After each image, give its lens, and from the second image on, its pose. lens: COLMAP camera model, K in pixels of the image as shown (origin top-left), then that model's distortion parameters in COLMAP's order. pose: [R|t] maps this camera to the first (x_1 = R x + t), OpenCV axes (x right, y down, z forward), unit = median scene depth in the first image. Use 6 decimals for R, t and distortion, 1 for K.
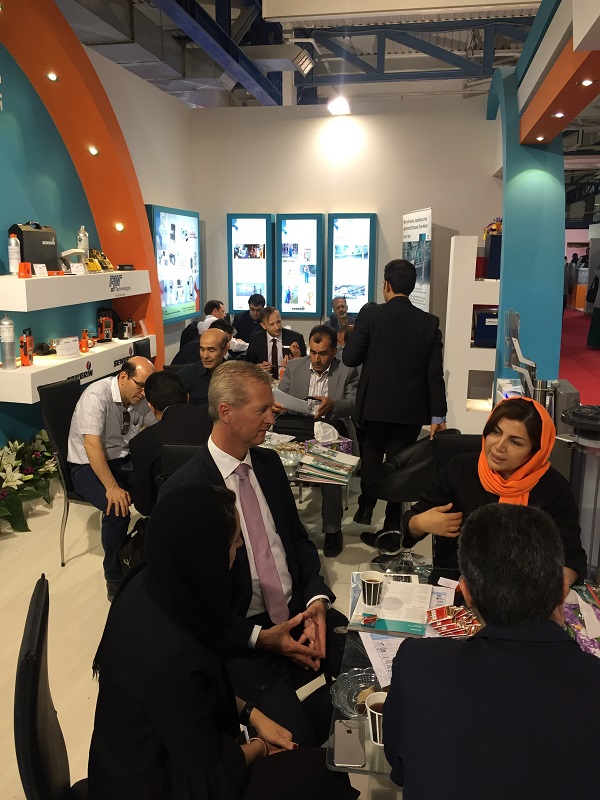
lens RADIAL K [[701.5, 0, 304.1], [0, 701.5, 399.3], [0, 0, 1]] dist [0.072568, -0.090591]
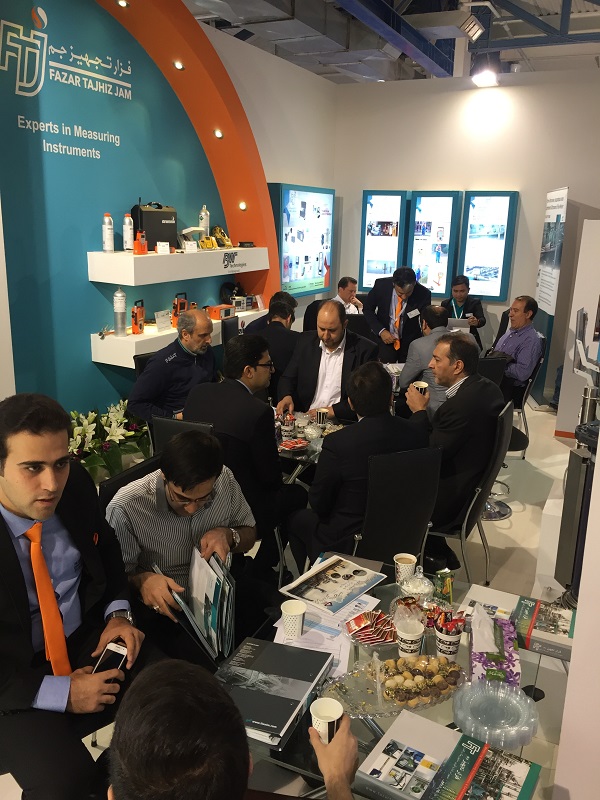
lens RADIAL K [[701.5, 0, 299.3], [0, 701.5, 400.2], [0, 0, 1]] dist [0.072568, -0.090591]
pose [[0.963120, 0.086597, -0.254758, 0.092975], [-0.075123, 0.995687, 0.054448, -0.014726], [0.258374, -0.033302, 0.965471, -0.004530]]
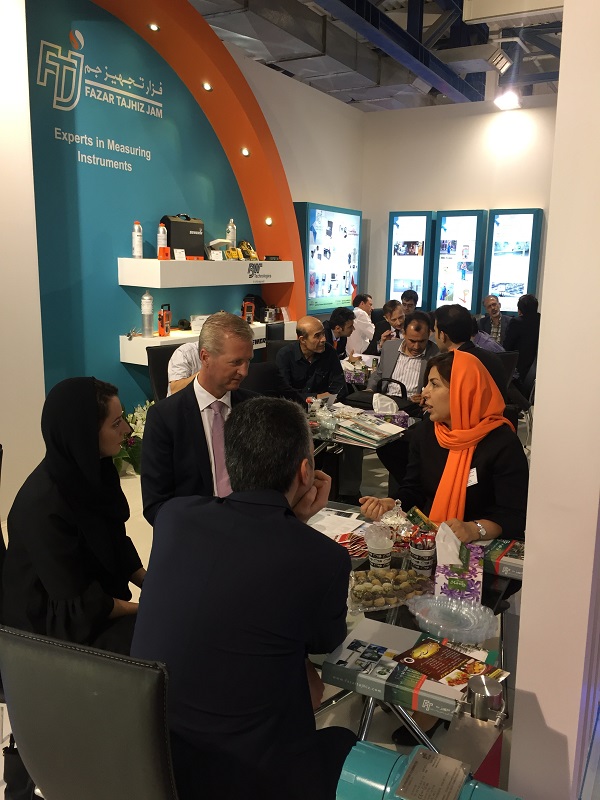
lens RADIAL K [[701.5, 0, 298.4], [0, 701.5, 400.1], [0, 0, 1]] dist [0.072568, -0.090591]
pose [[0.944958, 0.074701, -0.318550, 0.124799], [-0.079669, 0.996818, -0.002575, 0.027199], [0.317344, 0.027812, 0.947902, -0.015314]]
